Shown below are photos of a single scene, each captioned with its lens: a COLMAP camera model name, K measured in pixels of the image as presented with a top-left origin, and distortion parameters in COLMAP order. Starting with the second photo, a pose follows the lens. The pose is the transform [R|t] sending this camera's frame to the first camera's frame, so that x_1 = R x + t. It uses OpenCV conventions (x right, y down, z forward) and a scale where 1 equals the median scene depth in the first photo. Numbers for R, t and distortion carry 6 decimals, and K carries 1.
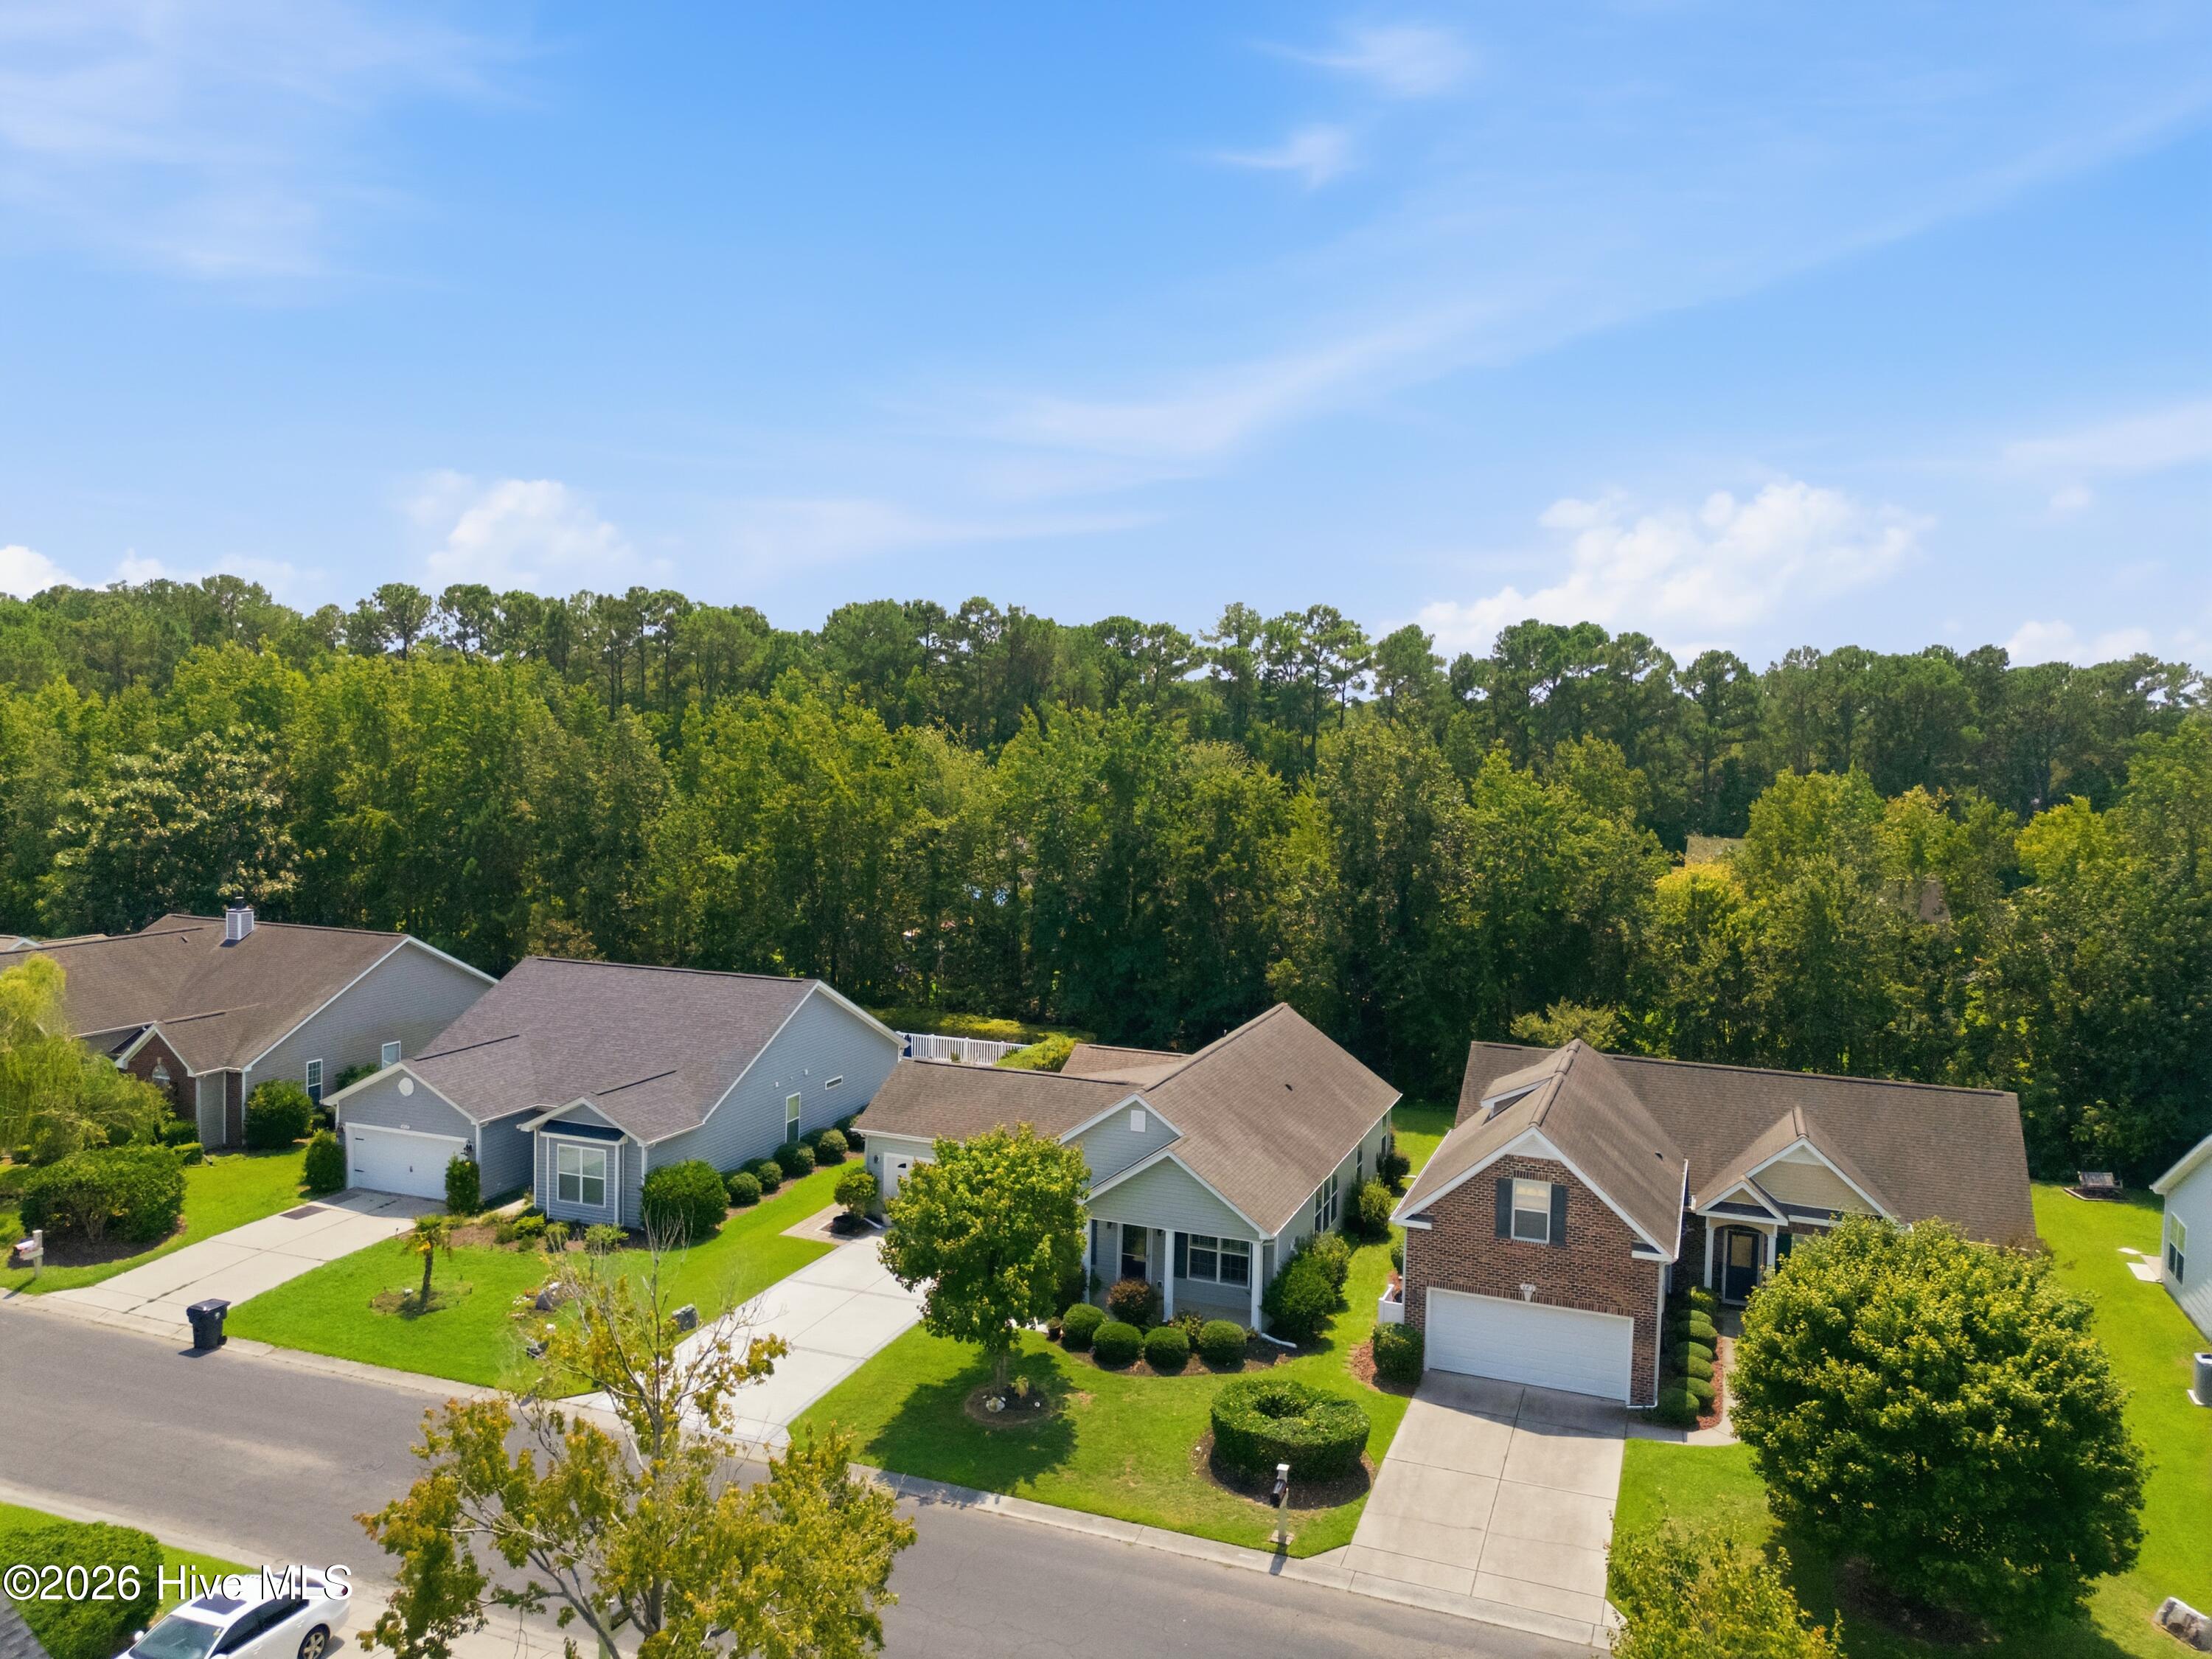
lens RADIAL K [[1638.7, 0, 1106.0], [0, 1638.7, 829.5], [0, 0, 1]] dist [0.022156, -0.006594]
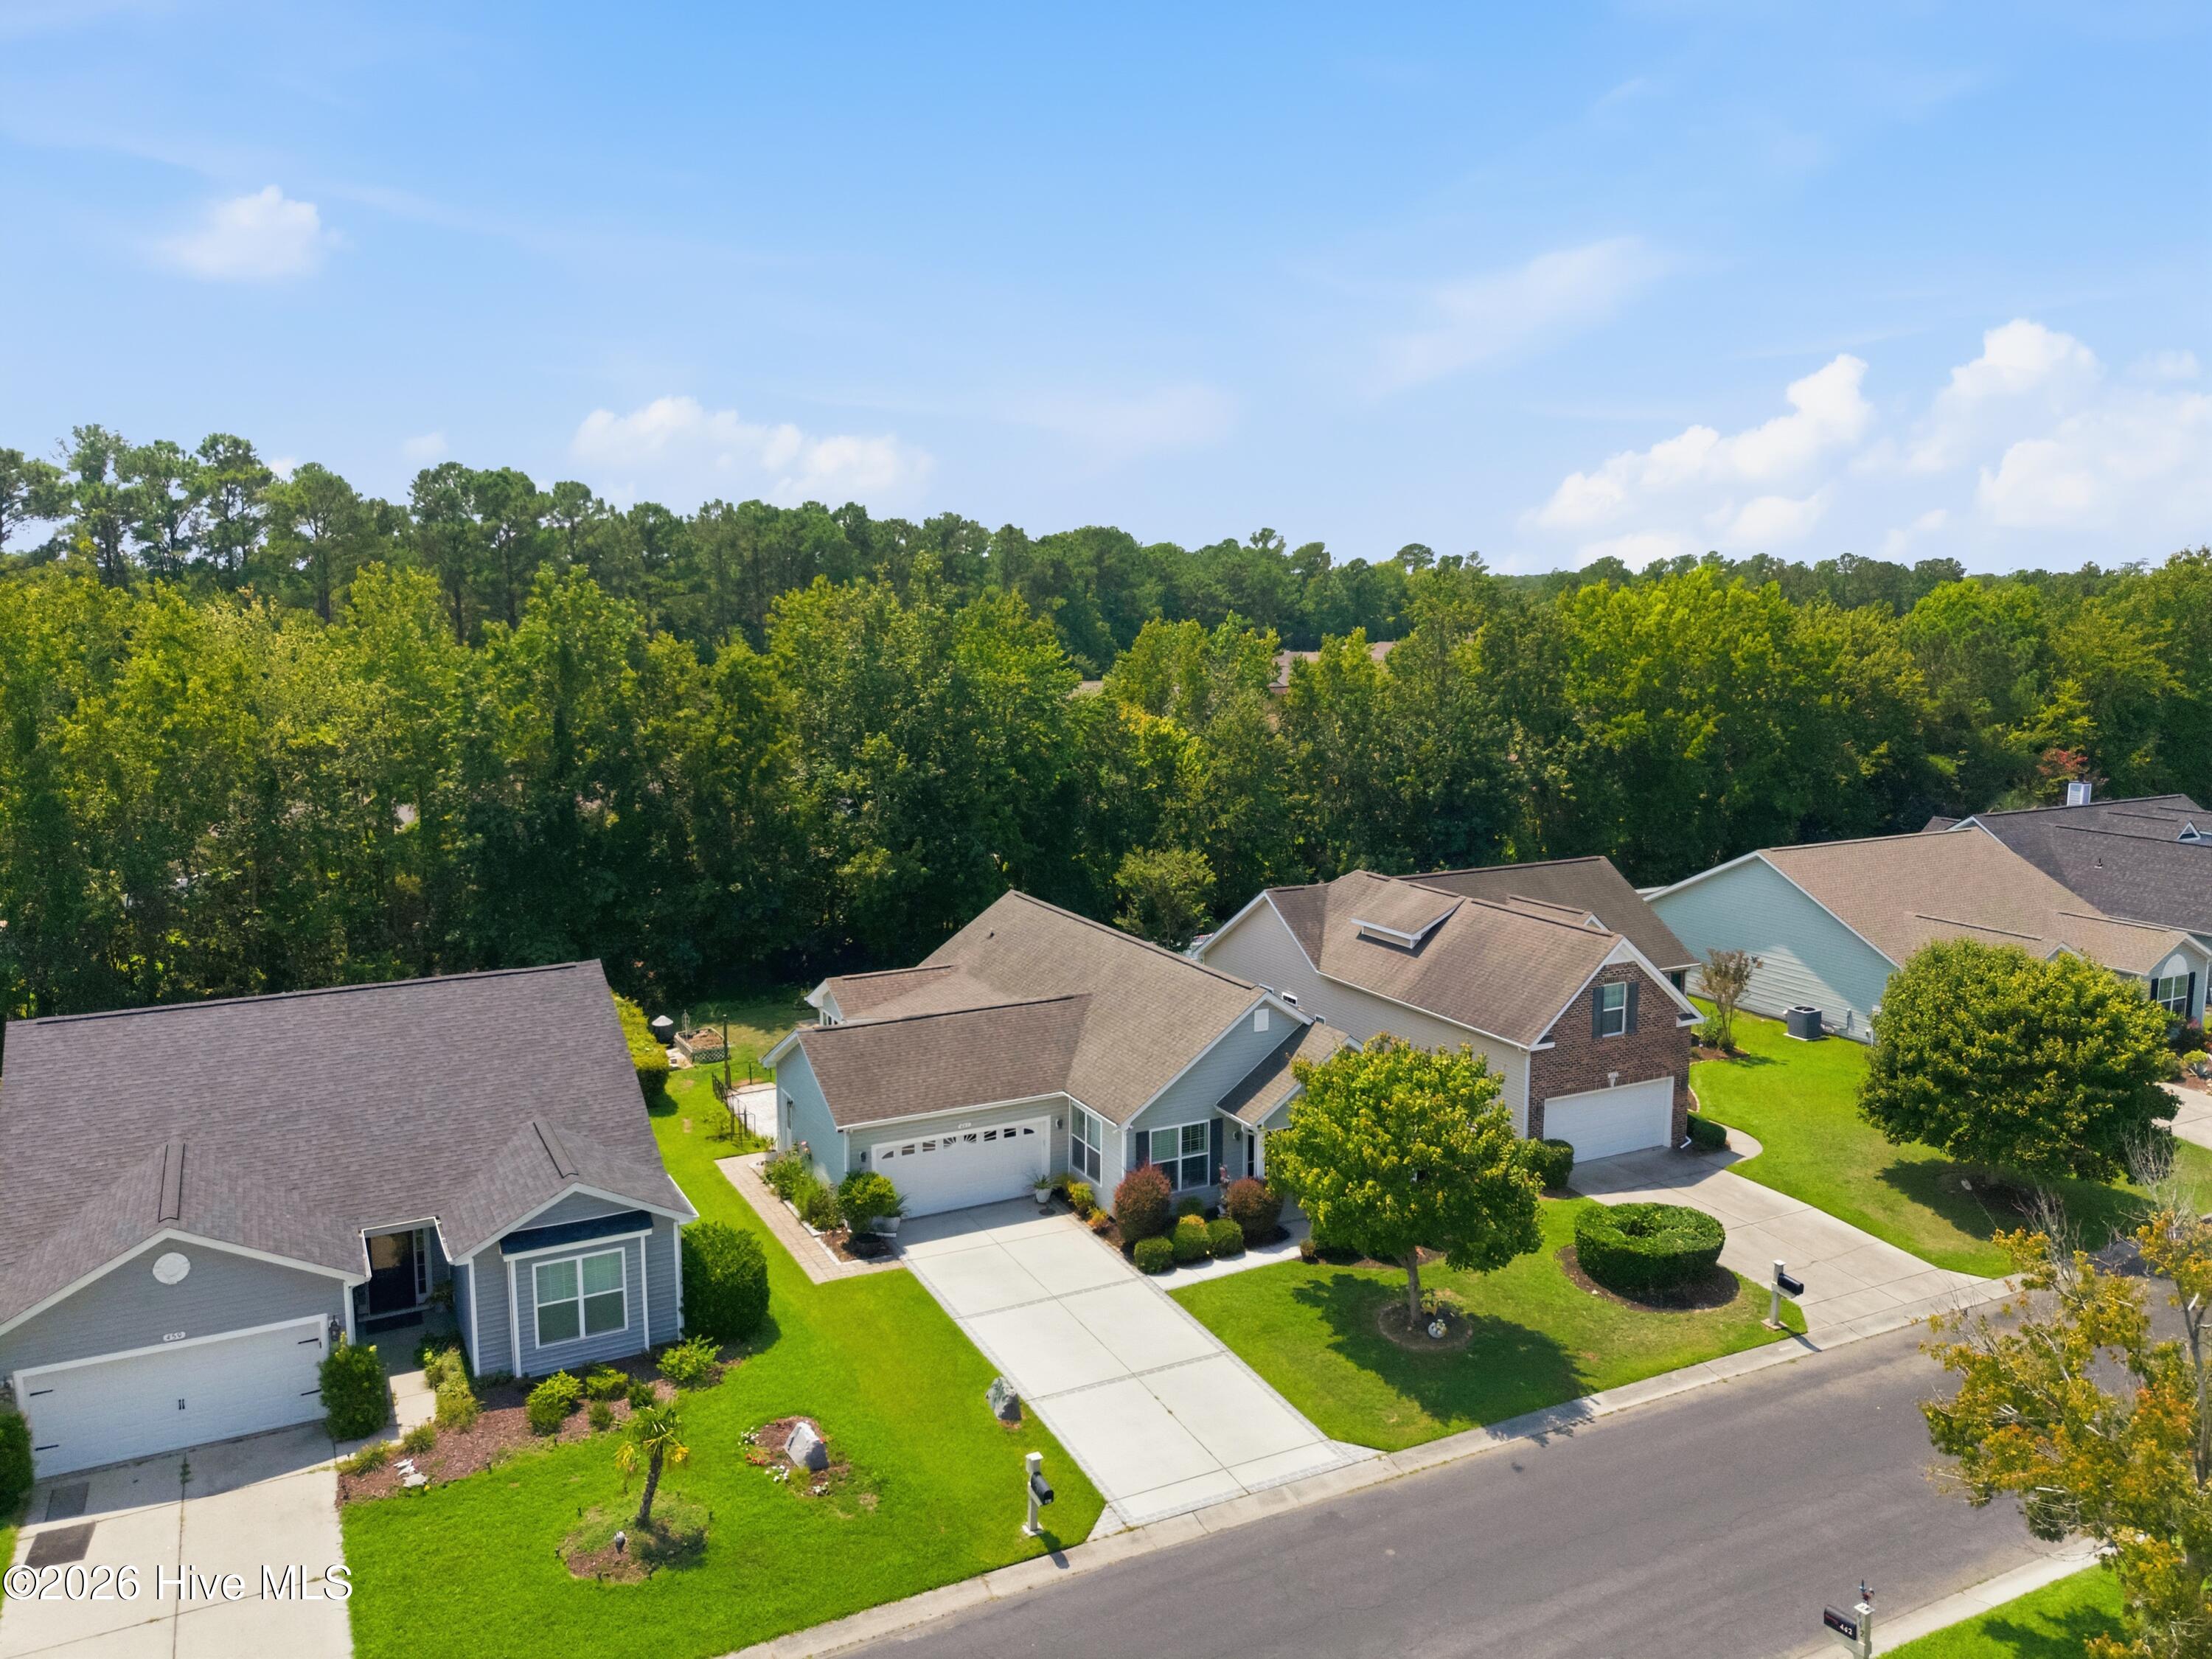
lens RADIAL K [[1638.7, 0, 1106.0], [0, 1638.7, 829.5], [0, 0, 1]] dist [0.022156, -0.006594]
pose [[0.660308, -0.133865, 0.738968, -0.804496], [0.065454, 0.990499, 0.120944, -0.055293], [-0.748137, -0.031492, 0.662797, 0.502199]]
